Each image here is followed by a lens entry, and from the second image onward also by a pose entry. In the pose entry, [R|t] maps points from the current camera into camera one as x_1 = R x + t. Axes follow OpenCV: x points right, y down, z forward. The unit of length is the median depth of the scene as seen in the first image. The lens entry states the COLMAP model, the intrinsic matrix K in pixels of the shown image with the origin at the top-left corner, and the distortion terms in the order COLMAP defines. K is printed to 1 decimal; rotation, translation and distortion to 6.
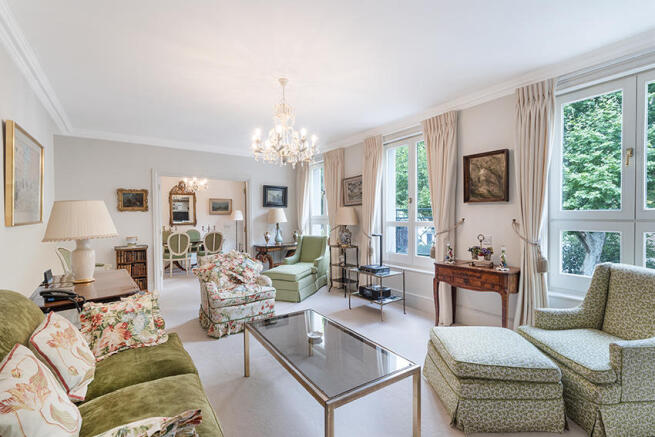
lens RADIAL K [[289.4, 0, 325.2], [0, 289.4, 218.2], [0, 0, 1]] dist [-0.000125, 0.000045]
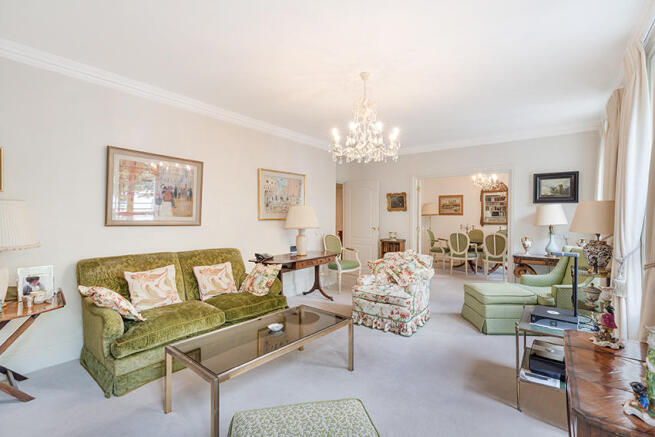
lens RADIAL K [[289.4, 0, 325.2], [0, 289.4, 218.2], [0, 0, 1]] dist [-0.000125, 0.000045]
pose [[0.310980, 0.015214, -0.950295, 0.404926], [-0.011422, 0.999859, 0.012270, -0.005356], [0.950348, 0.007038, 0.311110, 0.330167]]
